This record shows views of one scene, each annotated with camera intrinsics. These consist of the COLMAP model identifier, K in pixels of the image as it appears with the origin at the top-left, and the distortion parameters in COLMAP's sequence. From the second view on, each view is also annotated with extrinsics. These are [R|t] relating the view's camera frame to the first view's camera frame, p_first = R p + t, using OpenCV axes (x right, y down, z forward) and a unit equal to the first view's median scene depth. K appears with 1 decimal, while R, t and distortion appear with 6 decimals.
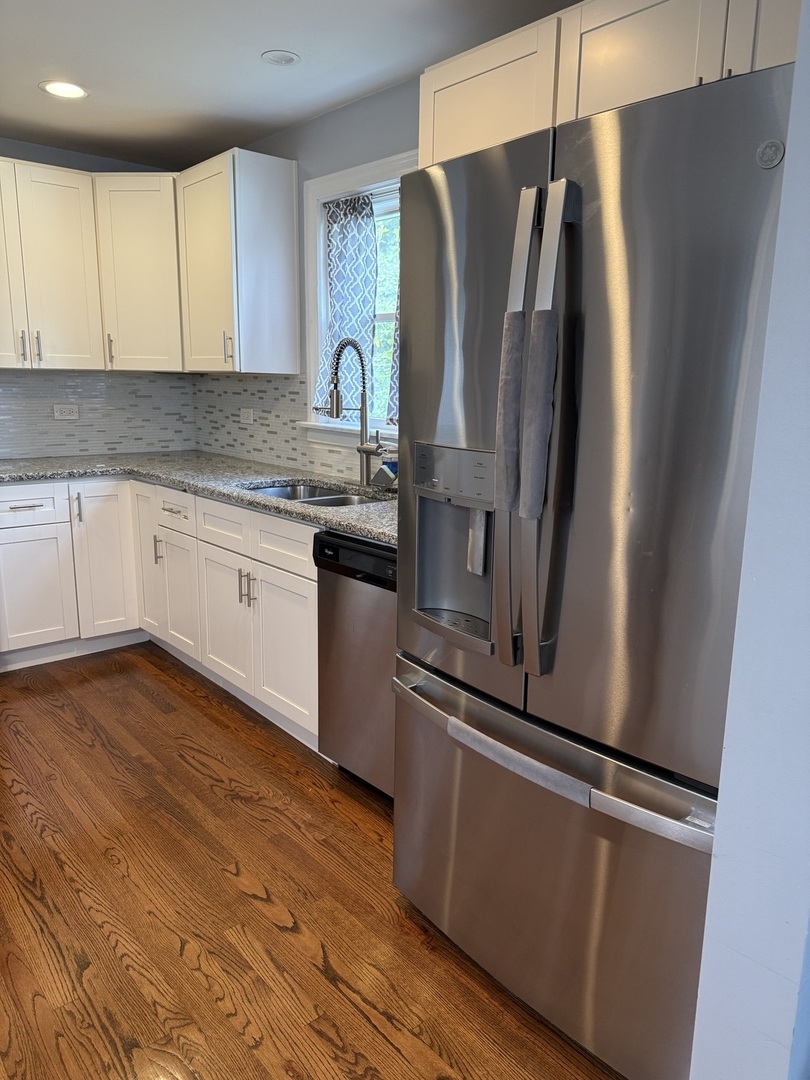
lens RADIAL K [[763.4, 0, 398.8], [0, 763.4, 544.2], [0, 0, 1]] dist [0.057237, -0.069793]
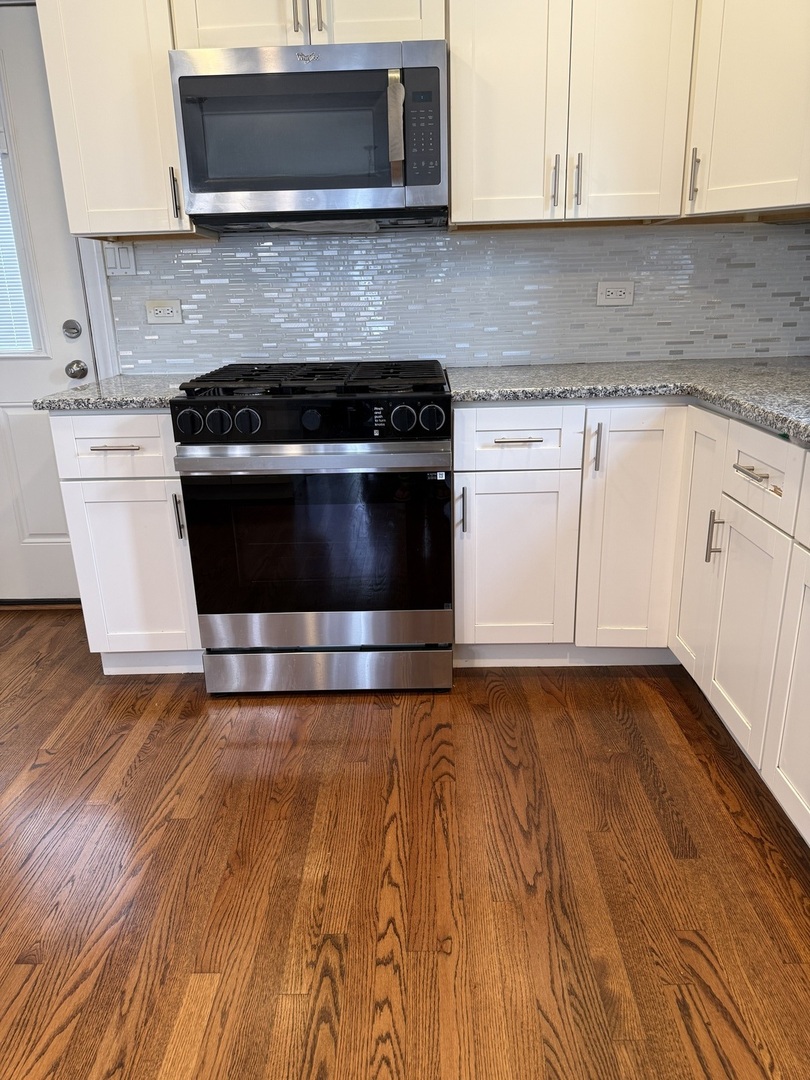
lens RADIAL K [[763.4, 0, 404.0], [0, 763.4, 548.7], [0, 0, 1]] dist [0.057237, -0.069793]
pose [[0.751217, 0.178114, -0.635569, -0.150357], [-0.100298, 0.982525, 0.156798, -0.057956], [0.652390, -0.054043, 0.755954, 0.510474]]
